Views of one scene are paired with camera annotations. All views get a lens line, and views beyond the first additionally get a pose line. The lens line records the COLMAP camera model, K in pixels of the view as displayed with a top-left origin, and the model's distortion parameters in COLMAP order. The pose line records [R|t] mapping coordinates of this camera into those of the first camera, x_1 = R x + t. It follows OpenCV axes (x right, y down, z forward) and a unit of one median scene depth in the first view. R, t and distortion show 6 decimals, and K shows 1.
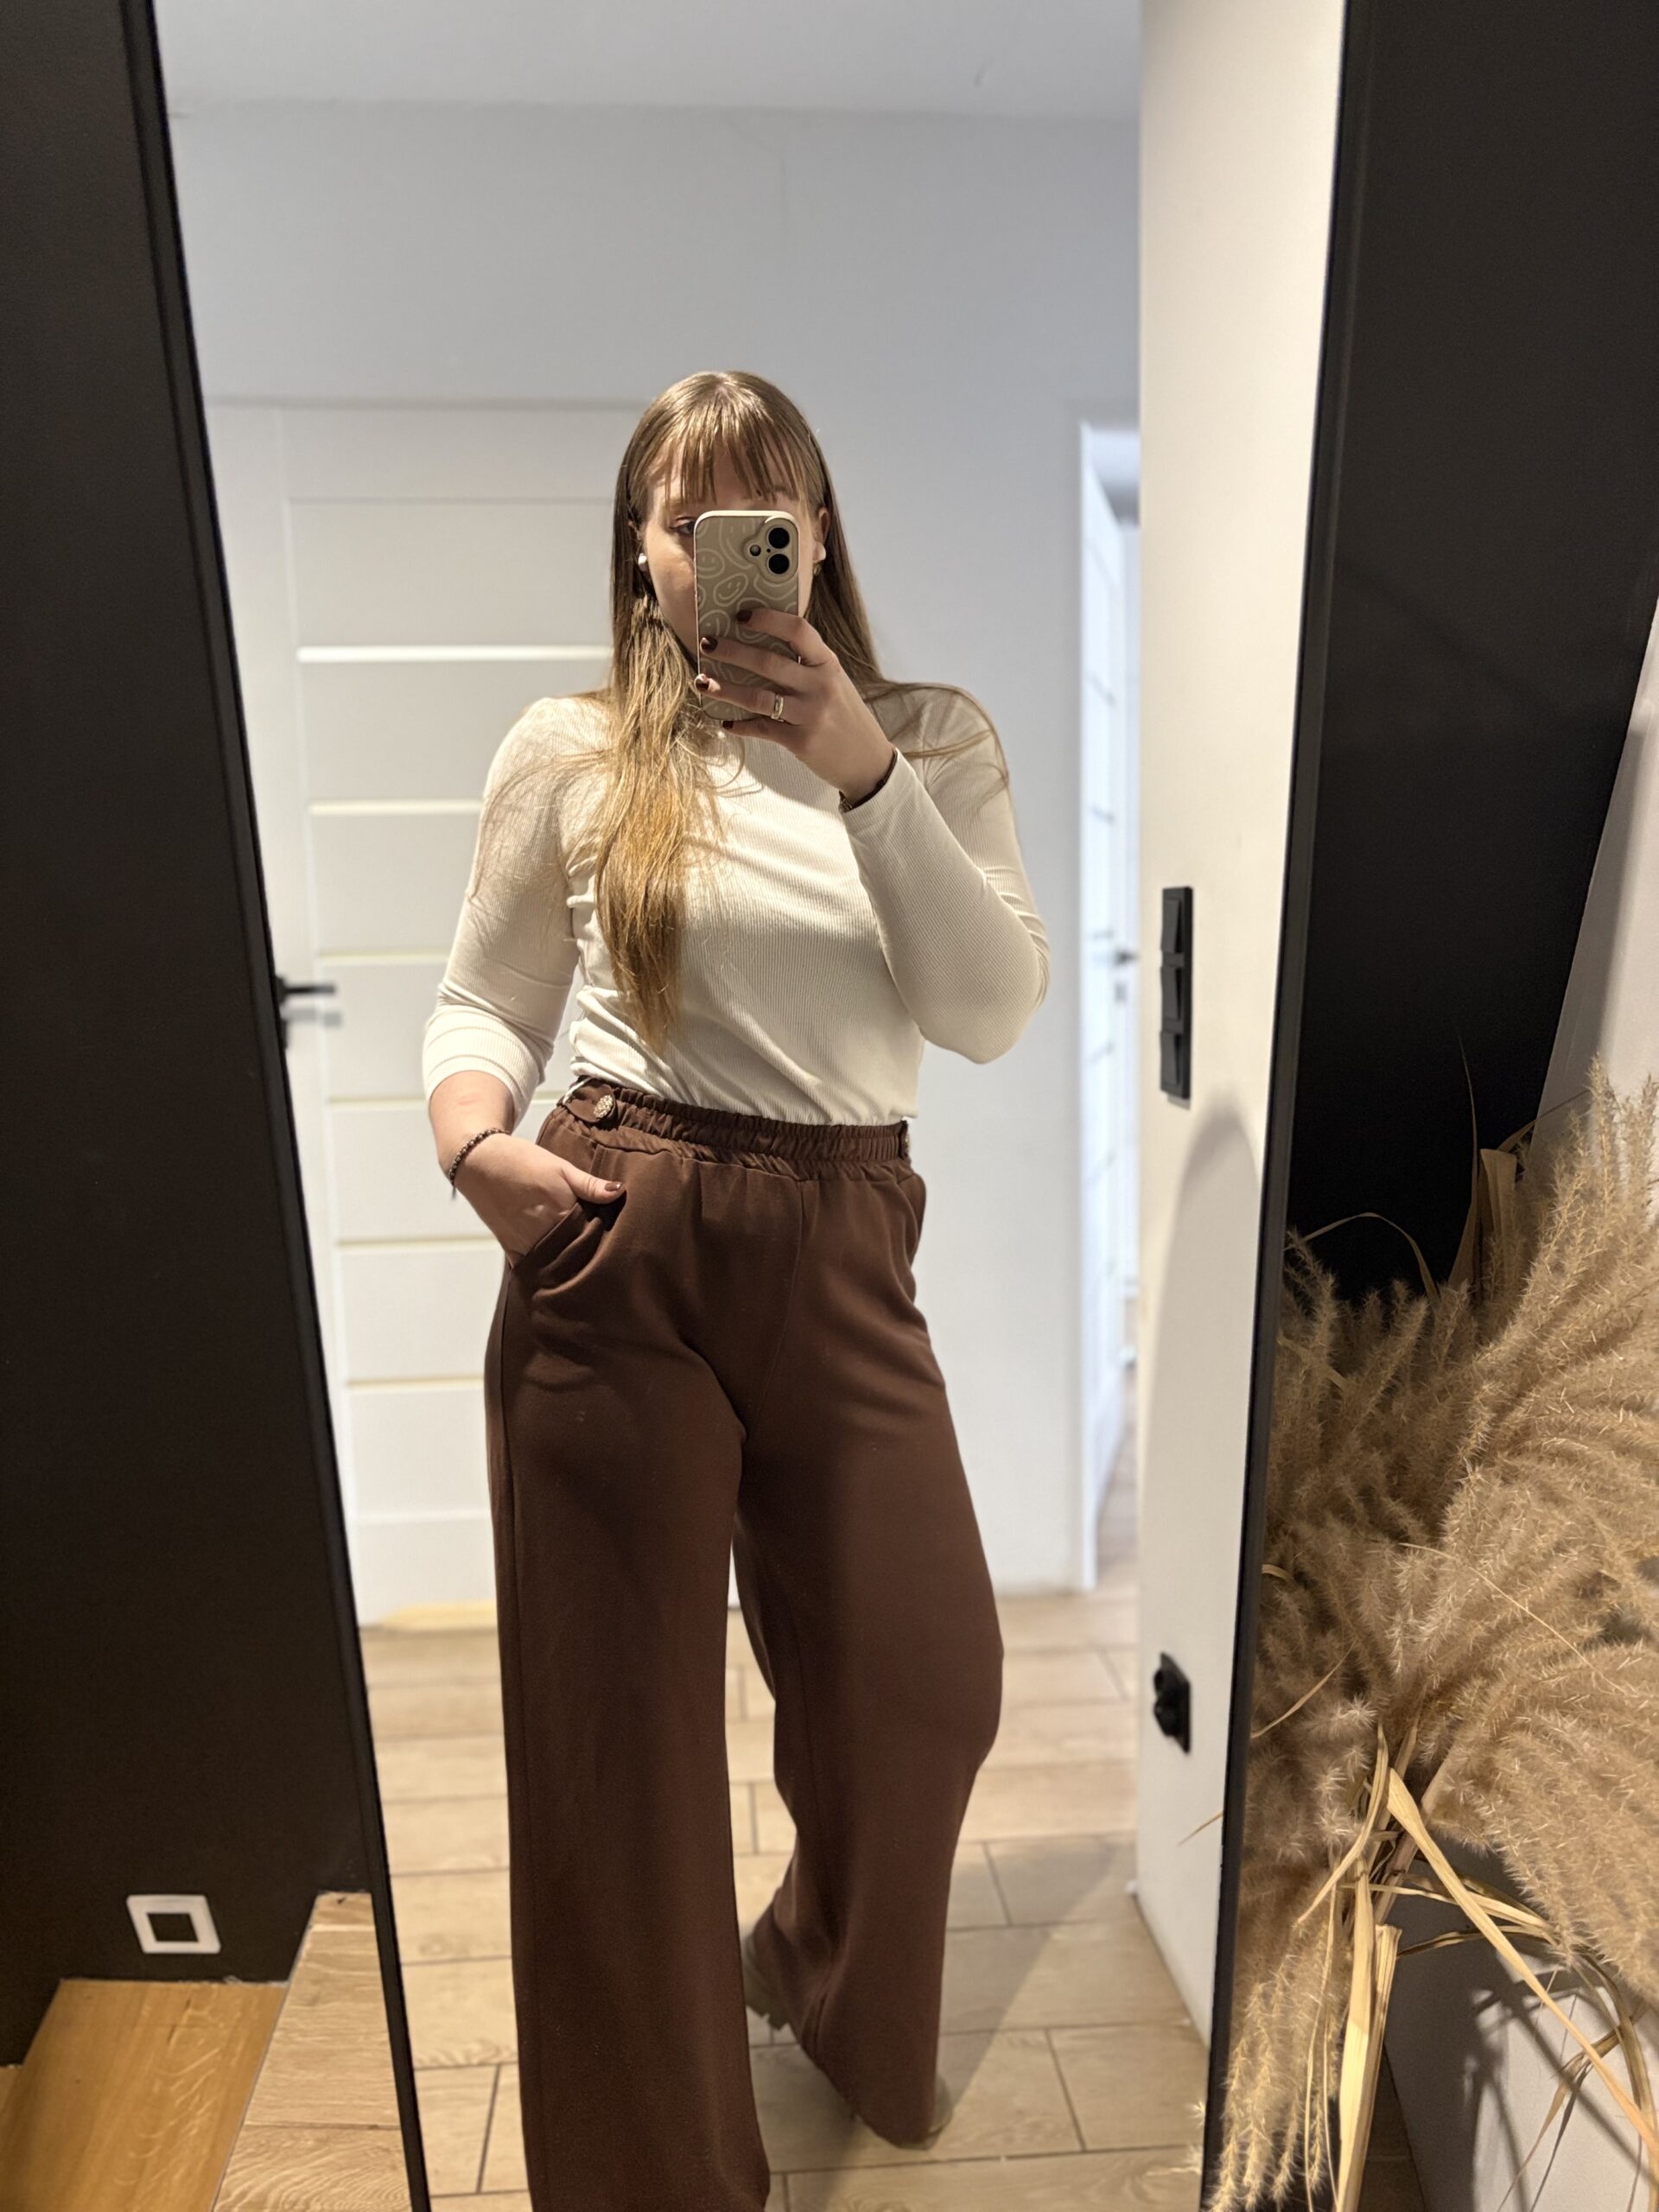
lens RADIAL K [[1663.0, 0, 818.0], [0, 1663.0, 1129.6], [0, 0, 1]] dist [0.040654, -0.050819]
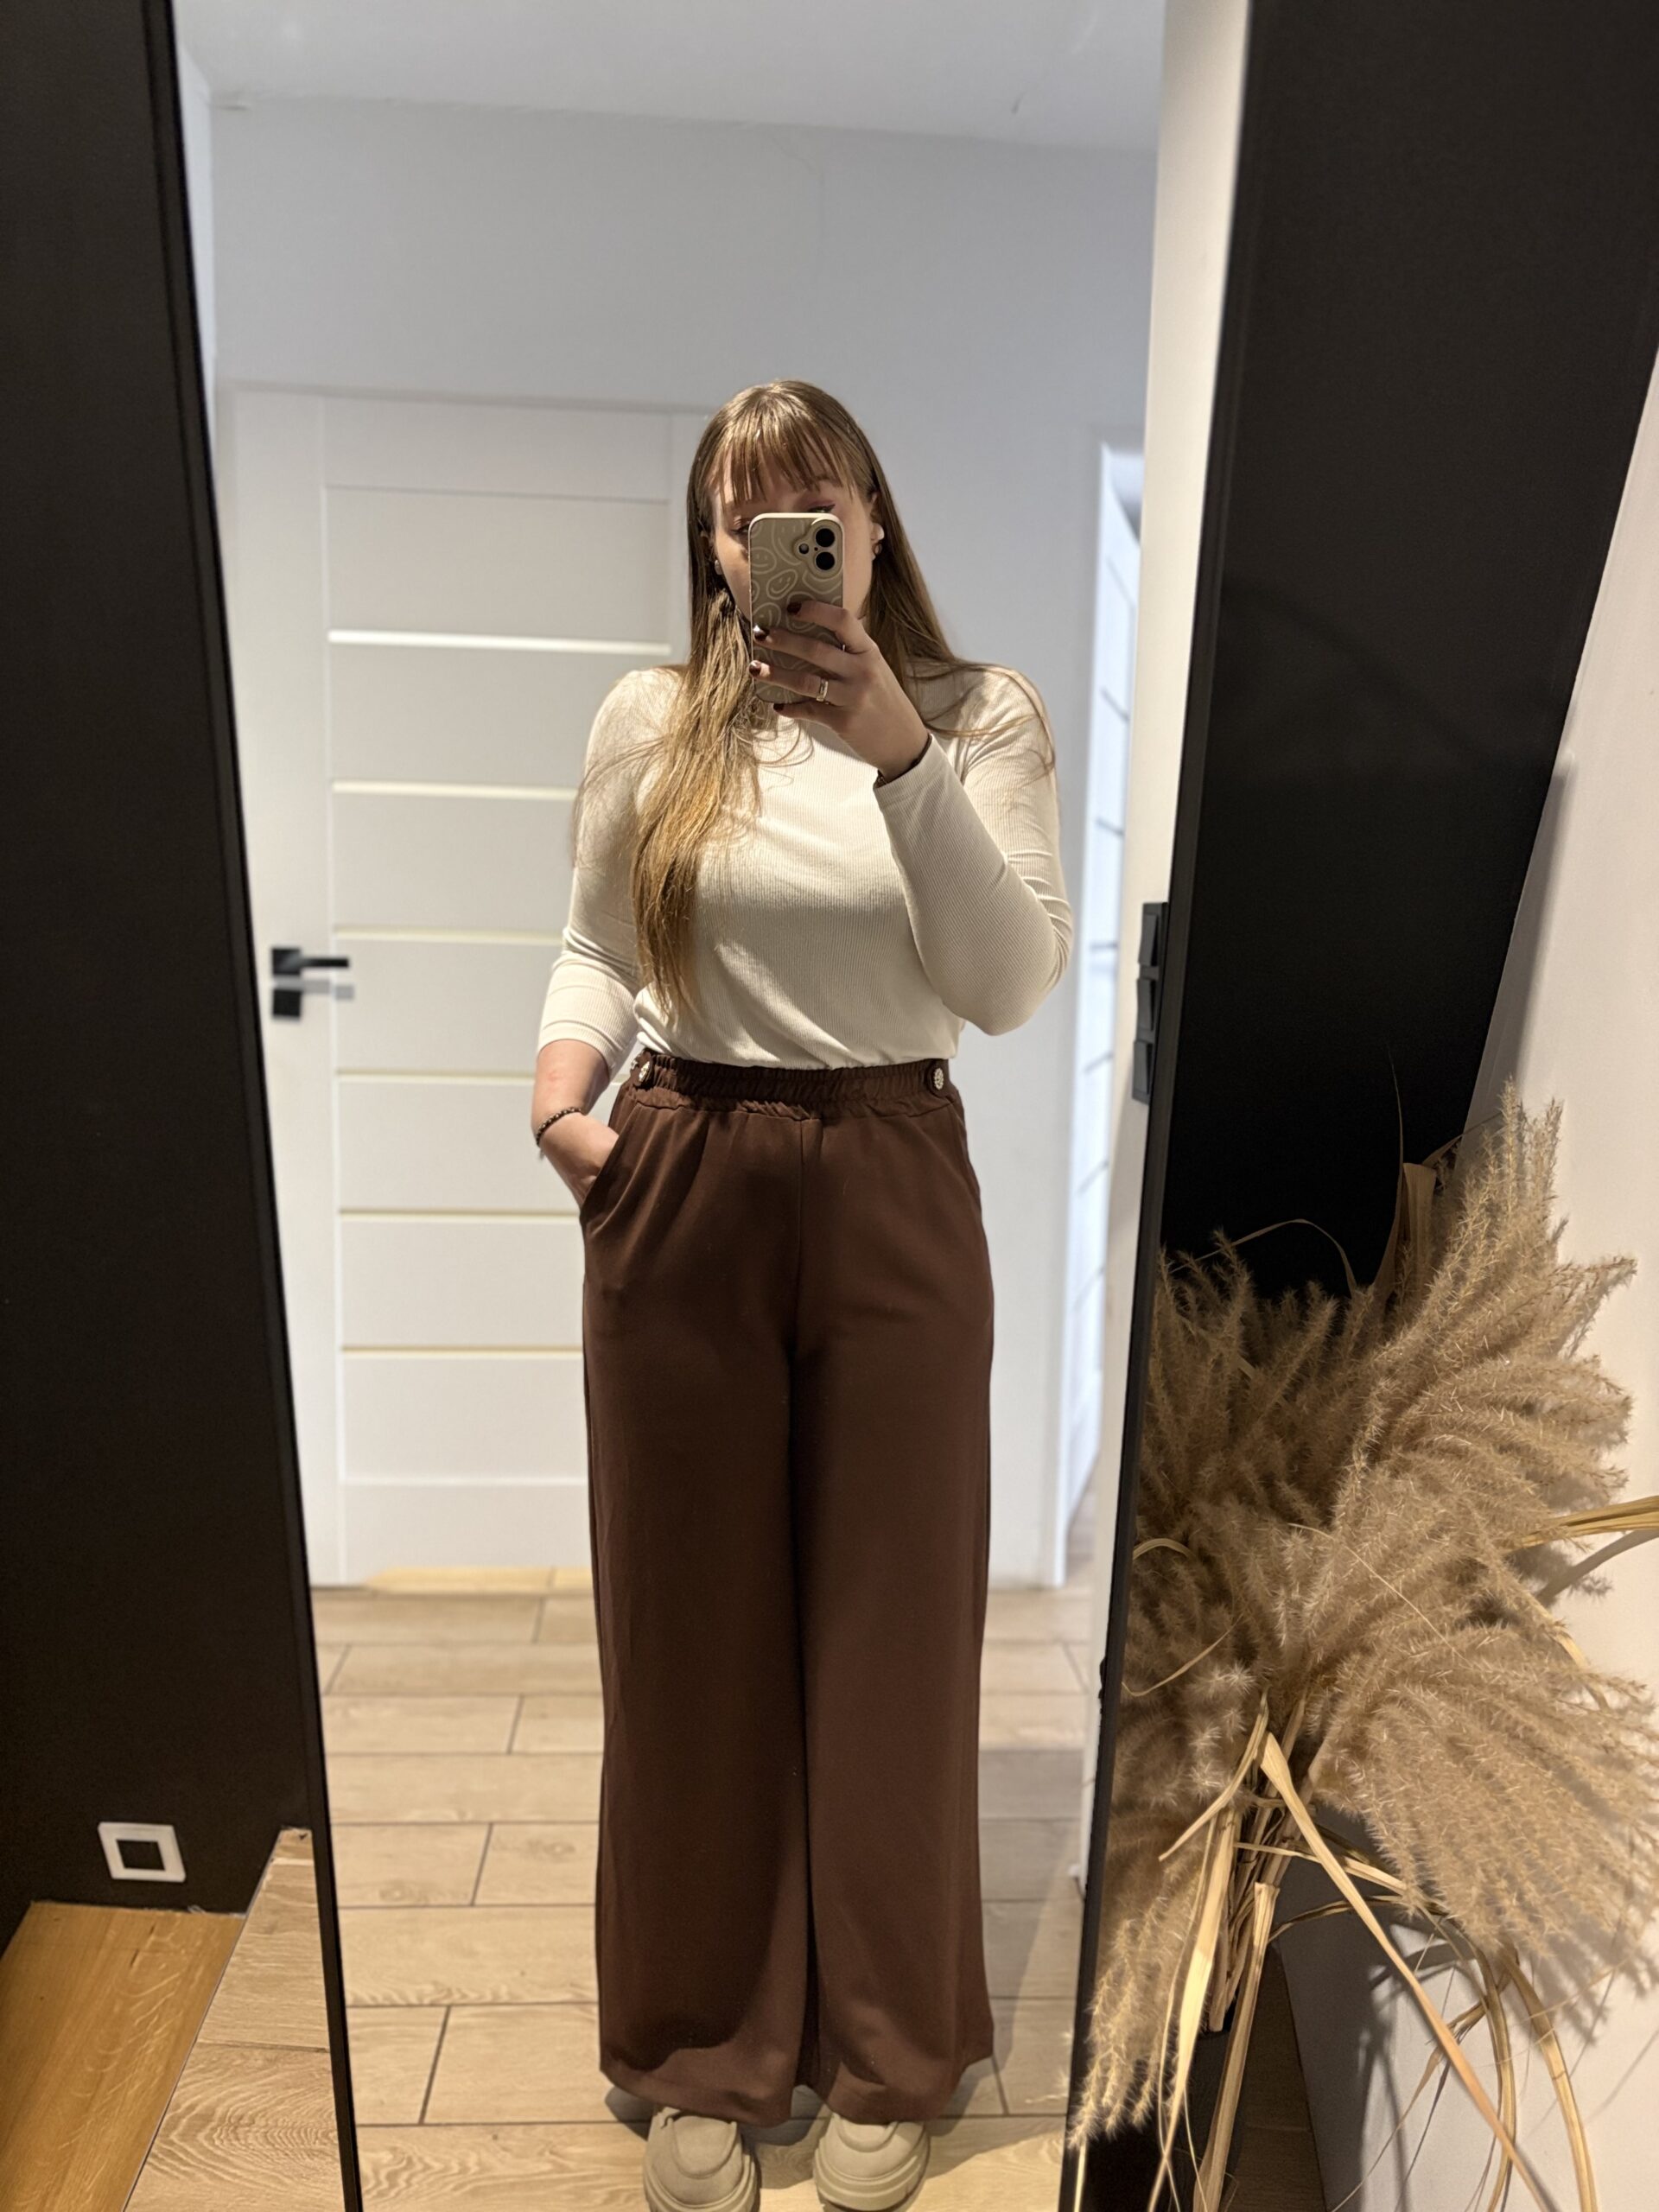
lens RADIAL K [[1663.0, 0, 831.2], [0, 1663.0, 1126.3], [0, 0, 1]] dist [0.040654, -0.050819]
pose [[0.998832, 0.048104, -0.004595, 0.043034], [-0.048110, 0.998841, -0.001150, 0.007782], [0.004535, 0.001370, 0.999989, -0.064462]]
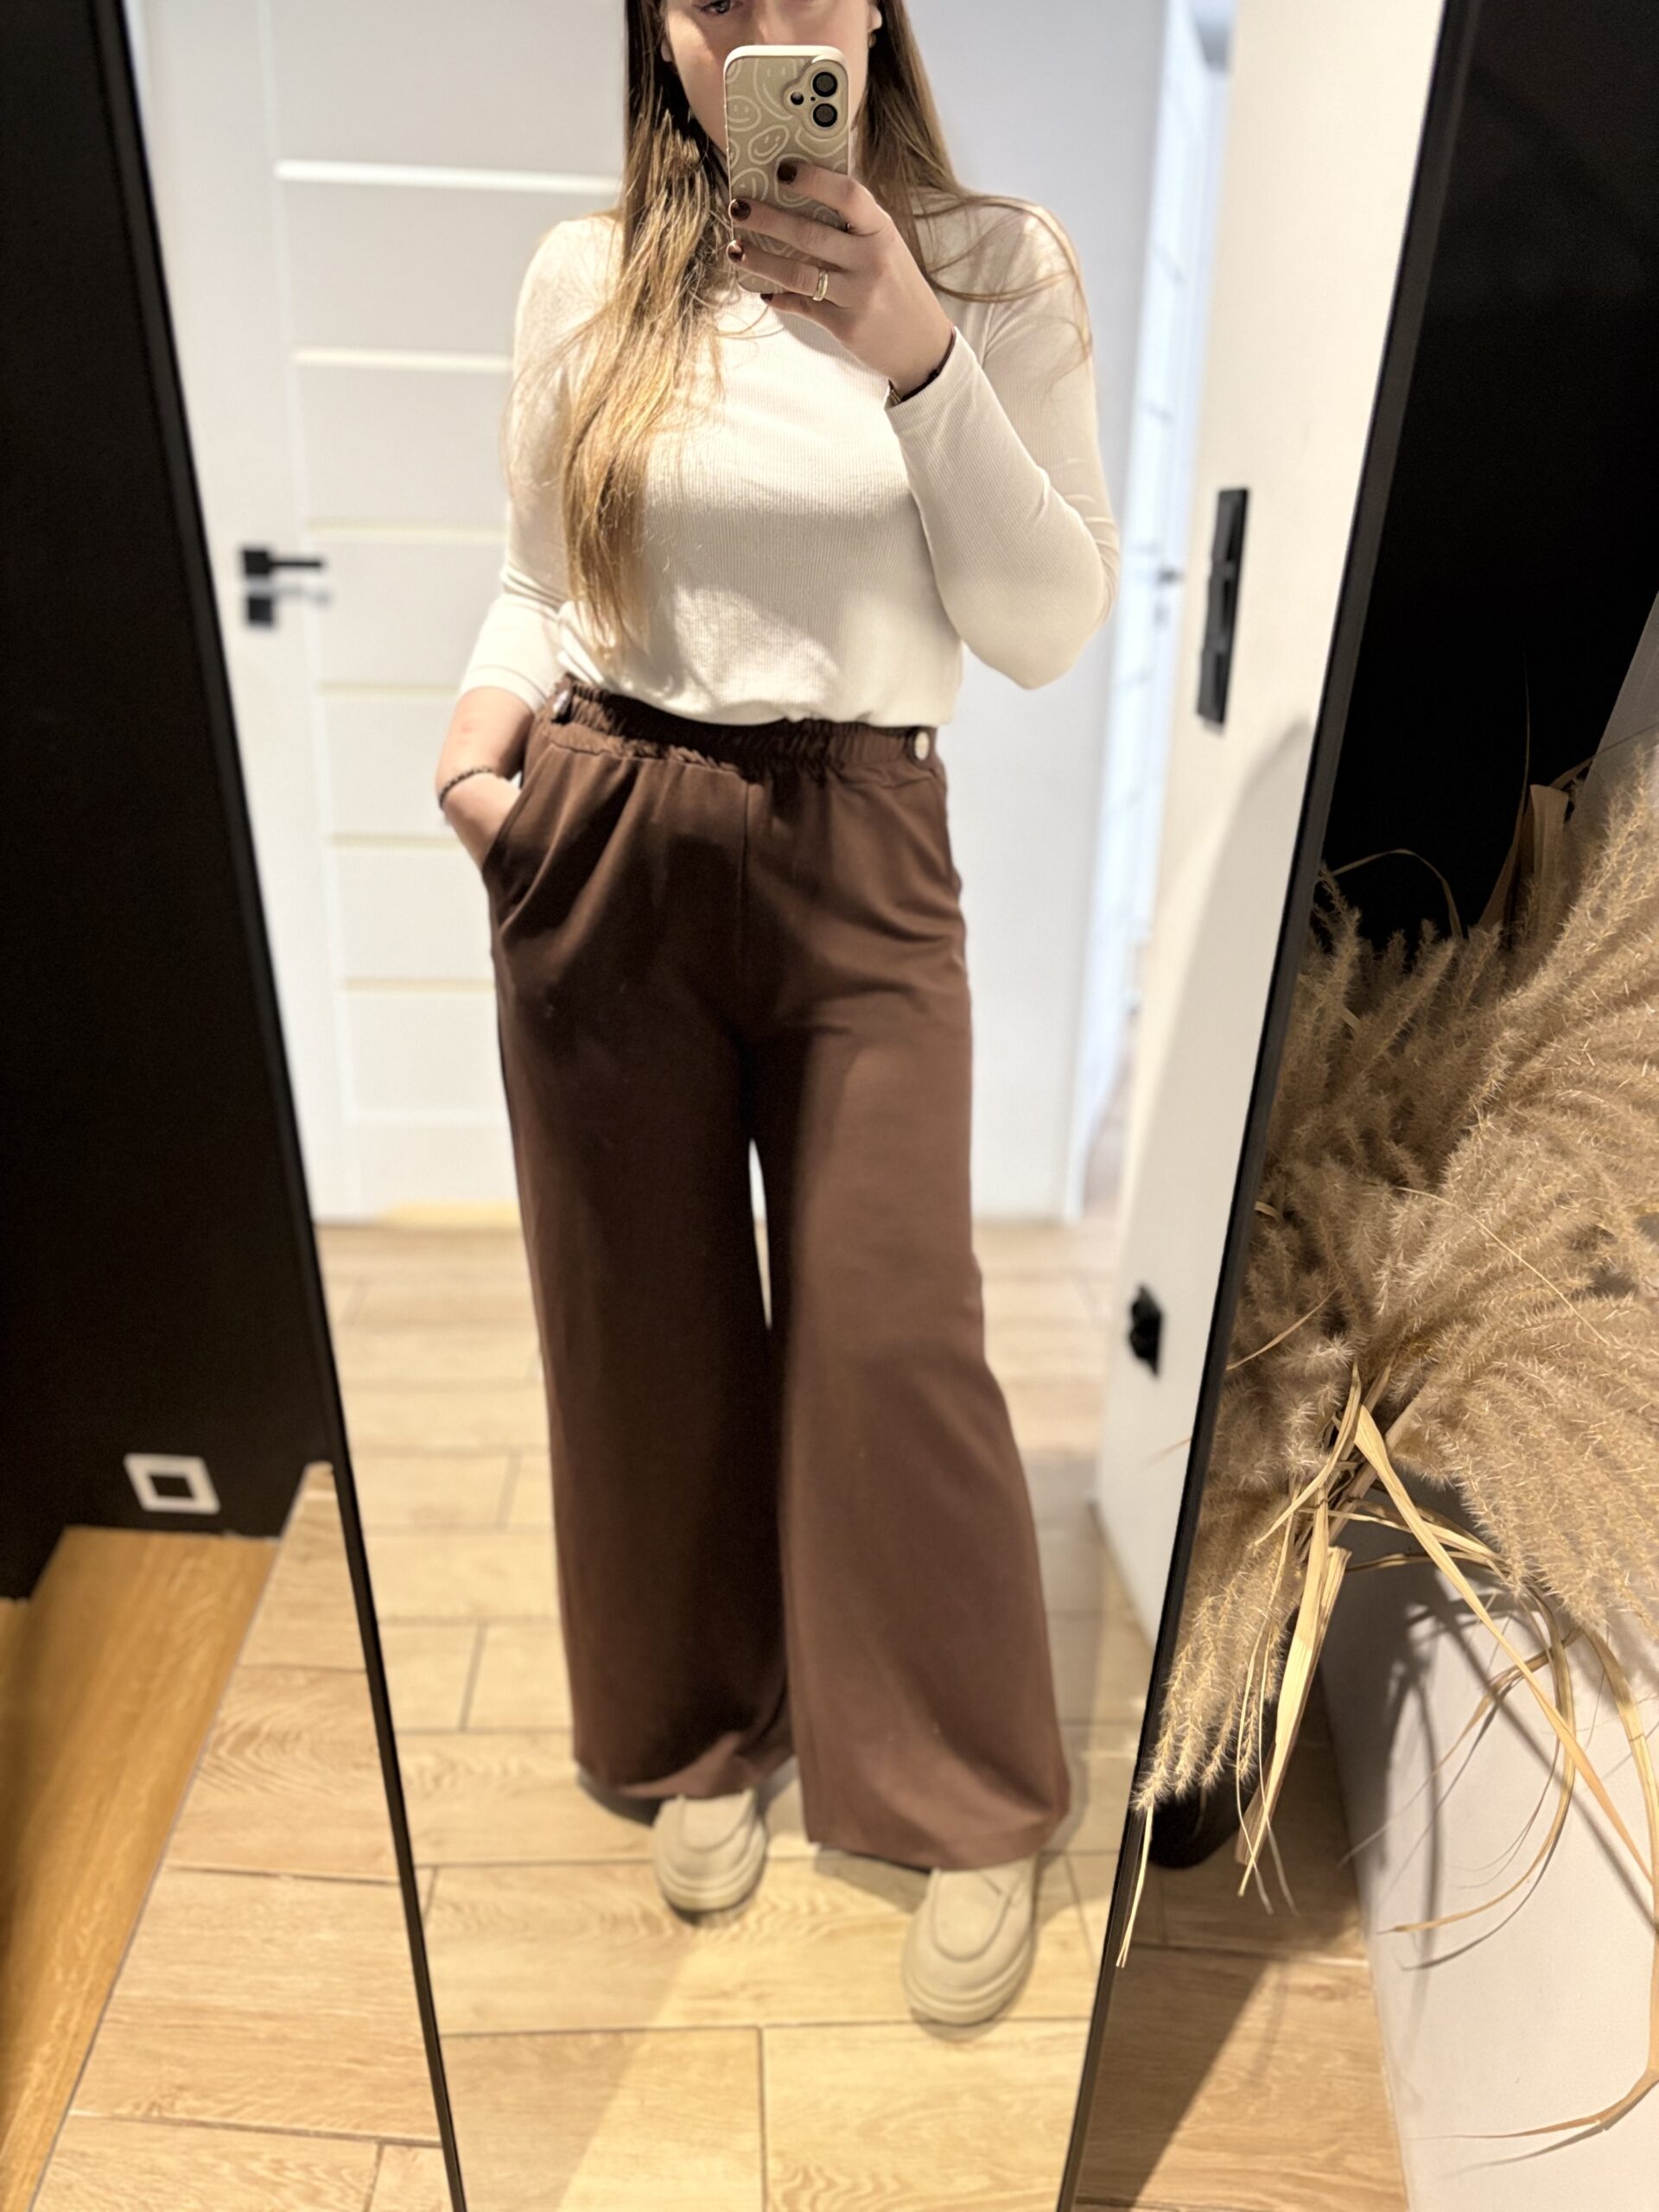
lens RADIAL K [[1663.0, 0, 831.4], [0, 1663.0, 1108.2], [0, 0, 1]] dist [0.040654, -0.050819]
pose [[0.998669, 0.051000, 0.007682, 0.008549], [-0.051486, 0.977090, 0.206506, 0.016995], [0.003026, -0.206626, 0.978415, 0.052890]]
